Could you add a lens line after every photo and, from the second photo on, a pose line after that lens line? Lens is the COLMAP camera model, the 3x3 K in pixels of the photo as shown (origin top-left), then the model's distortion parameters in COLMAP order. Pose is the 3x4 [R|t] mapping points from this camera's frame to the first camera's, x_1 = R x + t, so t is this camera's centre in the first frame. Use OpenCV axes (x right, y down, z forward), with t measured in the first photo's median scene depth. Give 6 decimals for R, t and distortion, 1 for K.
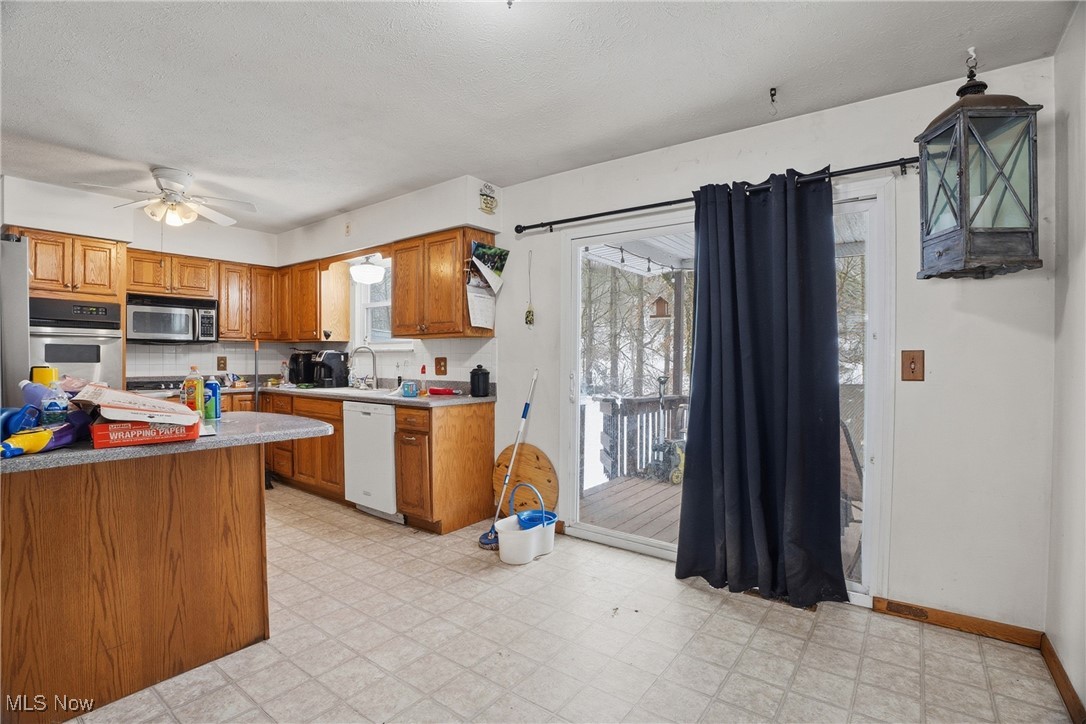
lens RADIAL K [[488.2, 0, 539.1], [0, 488.2, 360.9], [0, 0, 1]] dist [-0.031483, 0.002191]
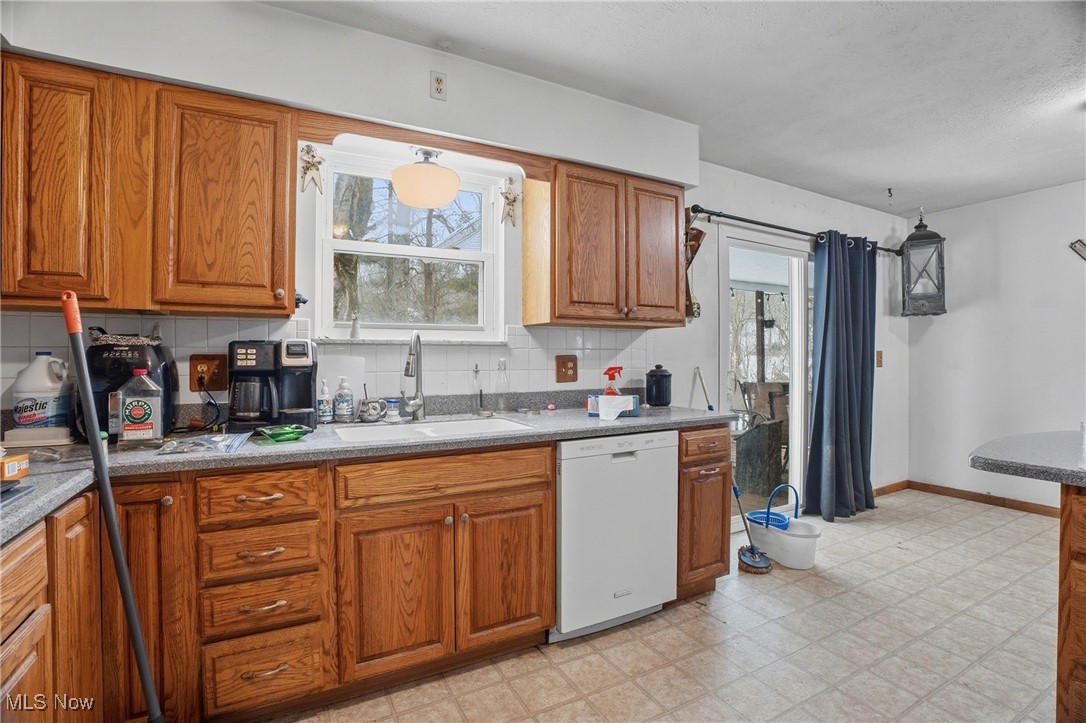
lens RADIAL K [[488.2, 0, 538.3], [0, 488.2, 355.0], [0, 0, 1]] dist [-0.031483, 0.002191]
pose [[0.441694, -0.000478, 0.897166, -0.885919], [0.011150, 0.999926, -0.004956, -0.005347], [-0.897097, 0.012193, 0.441666, 0.810117]]
